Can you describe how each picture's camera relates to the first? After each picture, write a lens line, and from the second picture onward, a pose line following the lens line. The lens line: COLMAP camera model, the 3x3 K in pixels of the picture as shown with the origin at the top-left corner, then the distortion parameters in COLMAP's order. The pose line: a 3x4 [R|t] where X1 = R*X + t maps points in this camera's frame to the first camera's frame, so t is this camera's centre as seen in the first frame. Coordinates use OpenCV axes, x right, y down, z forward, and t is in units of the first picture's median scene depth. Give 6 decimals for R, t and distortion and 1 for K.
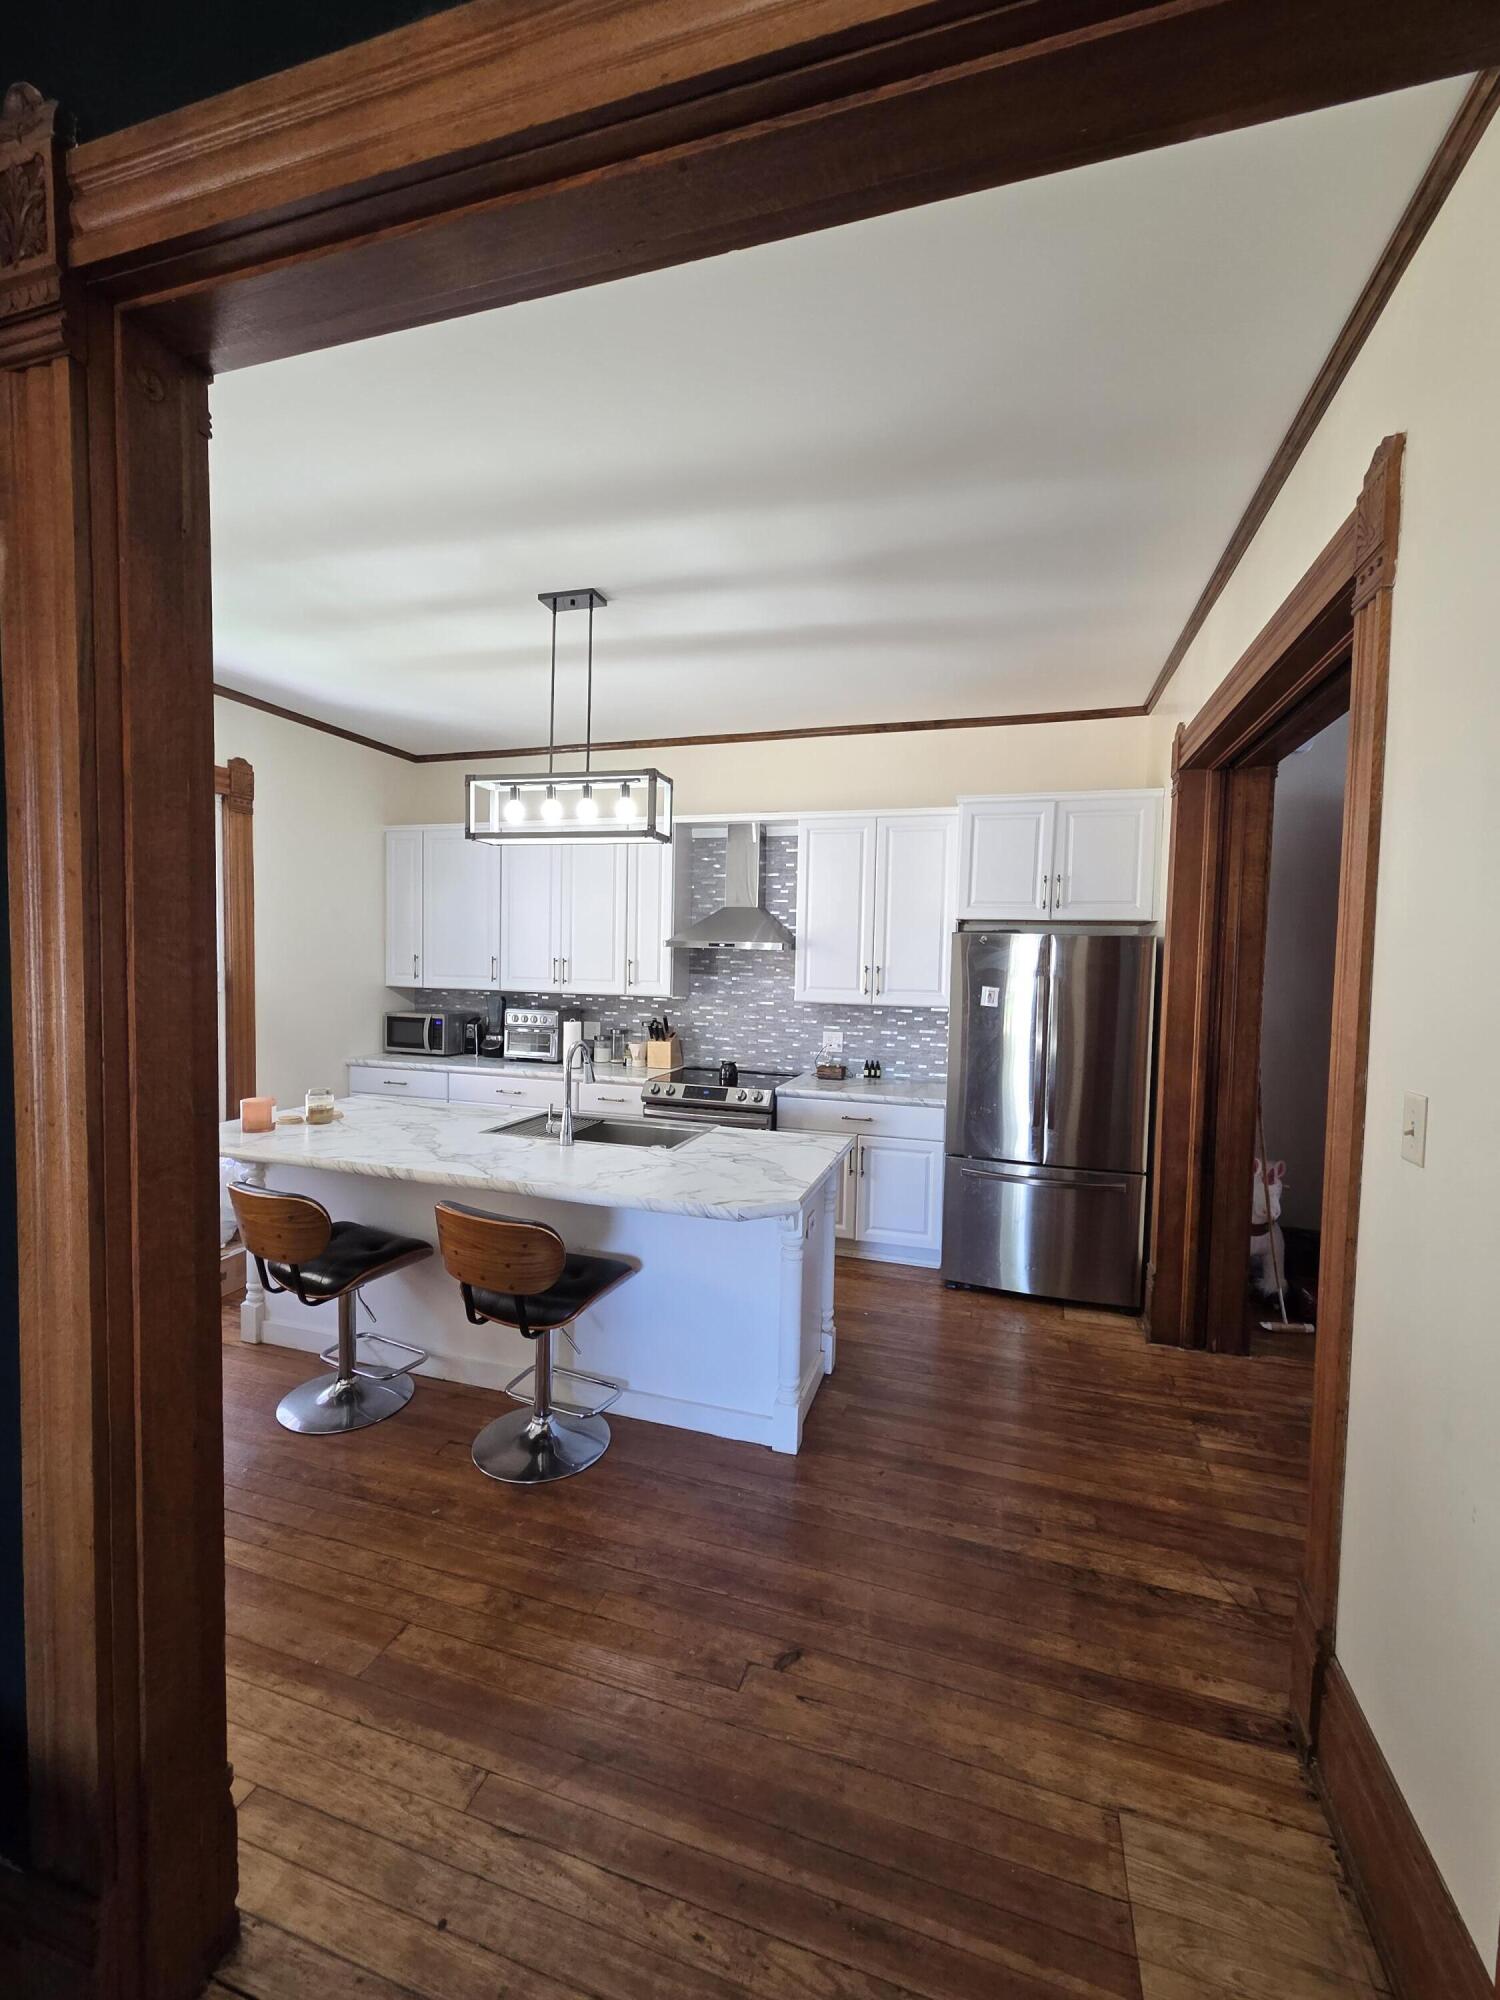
lens RADIAL K [[821.1, 0, 749.8], [0, 821.1, 1000.2], [0, 0, 1]] dist [0.004784, -0.002122]
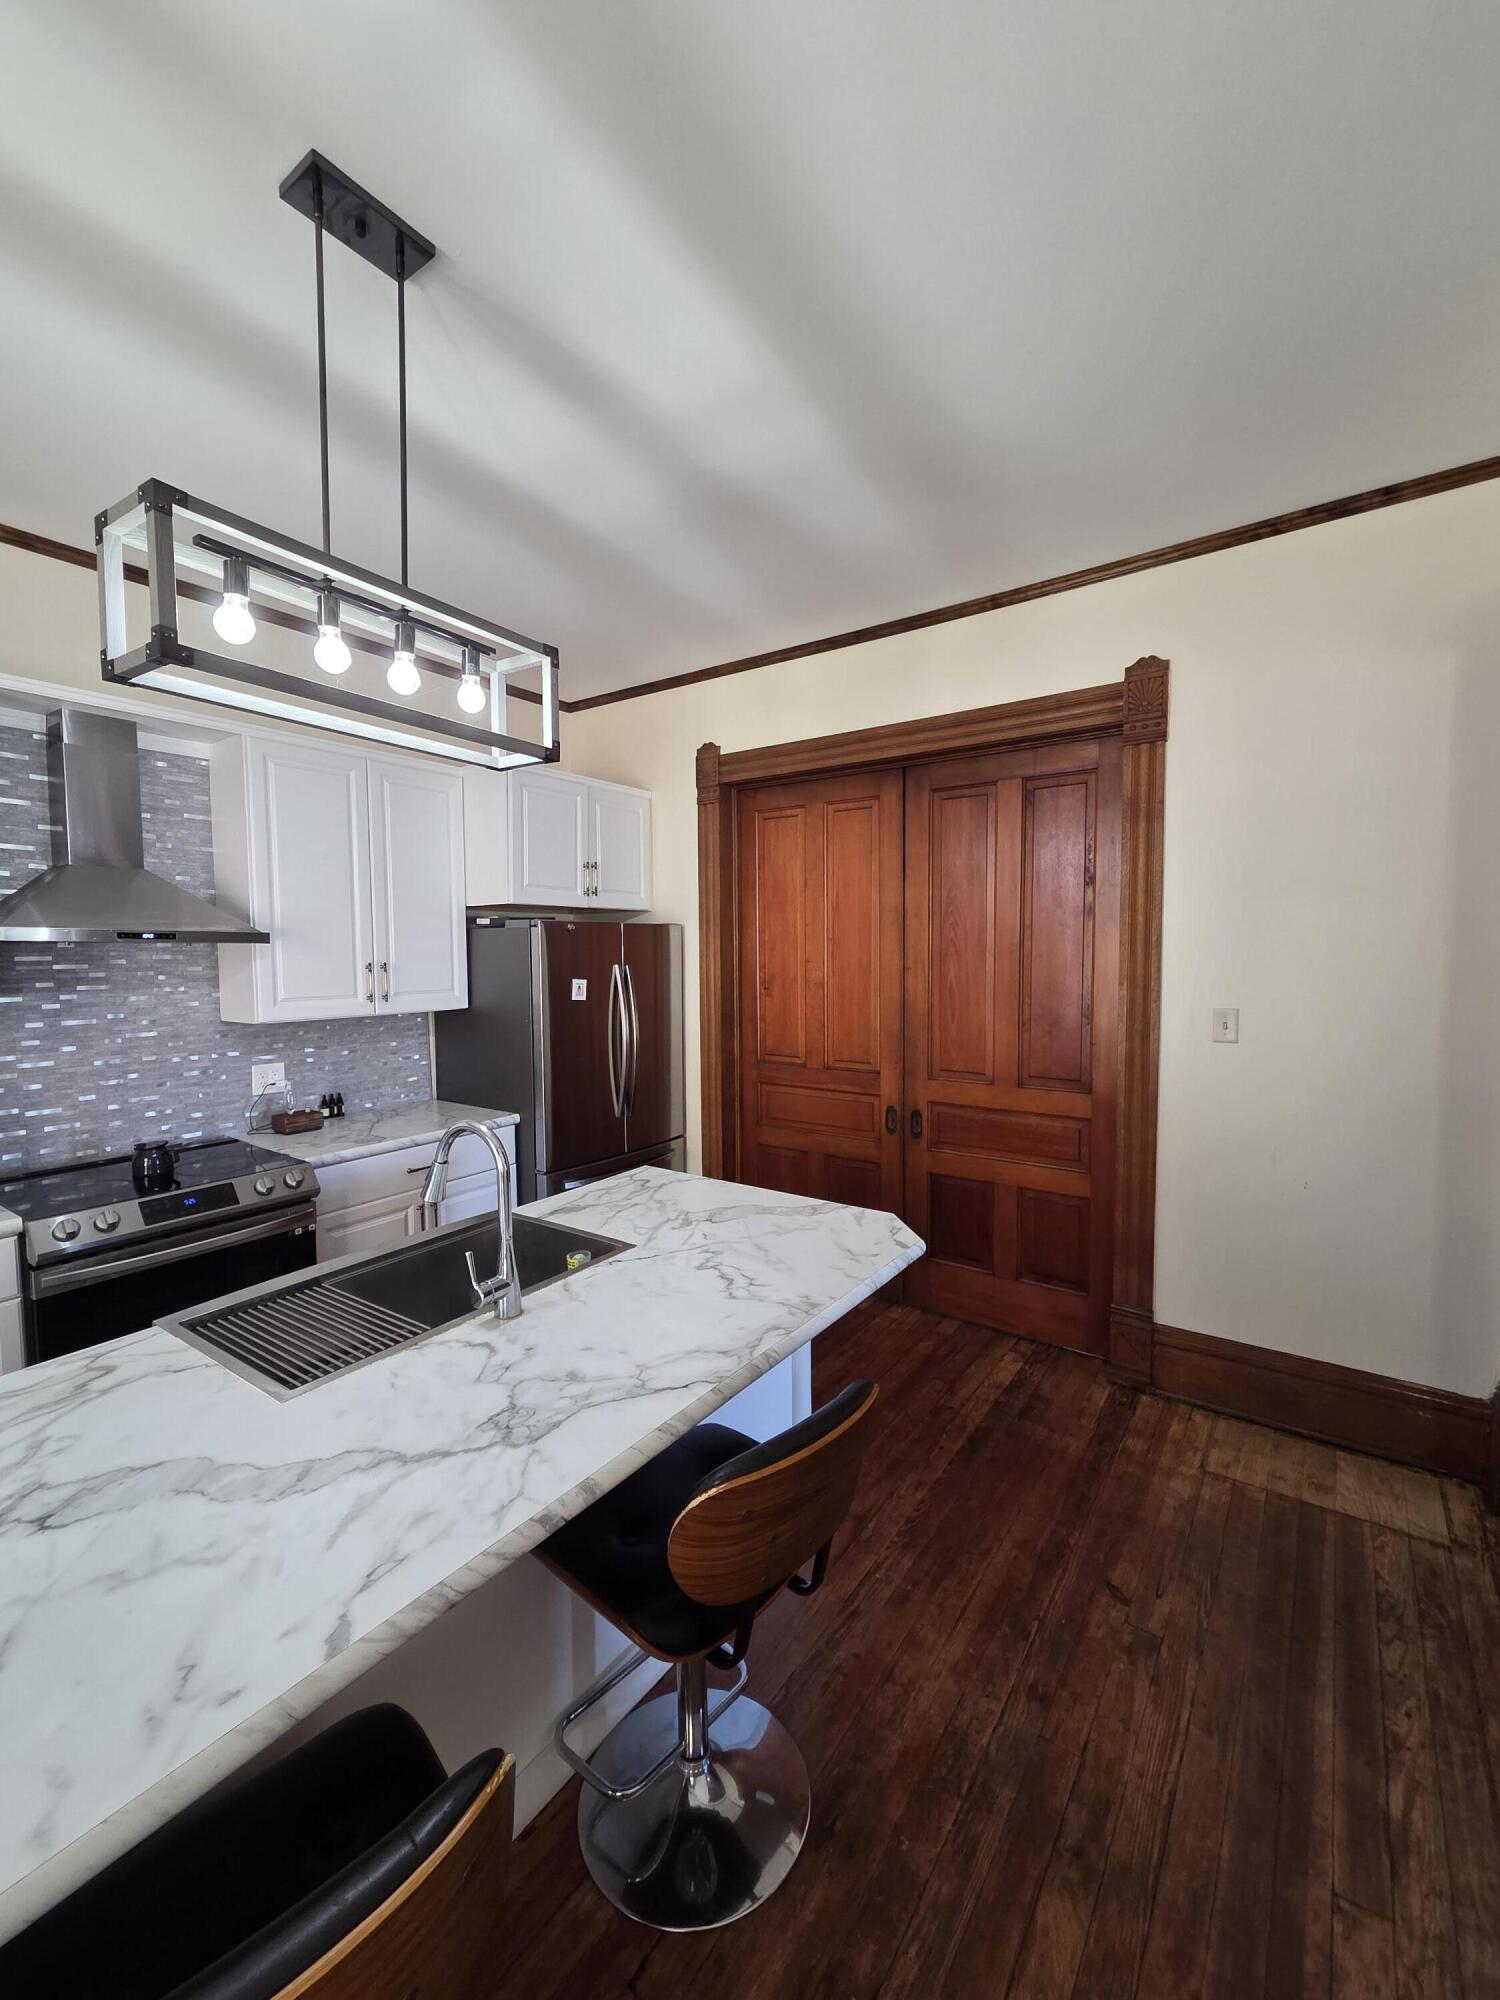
lens RADIAL K [[821.1, 0, 745.9], [0, 821.1, 998.8], [0, 0, 1]] dist [0.004784, -0.002122]
pose [[0.307036, -0.081994, 0.948159, -0.889681], [0.064994, 0.995762, 0.065064, -0.070685], [-0.949476, 0.041648, 0.311064, 0.908497]]
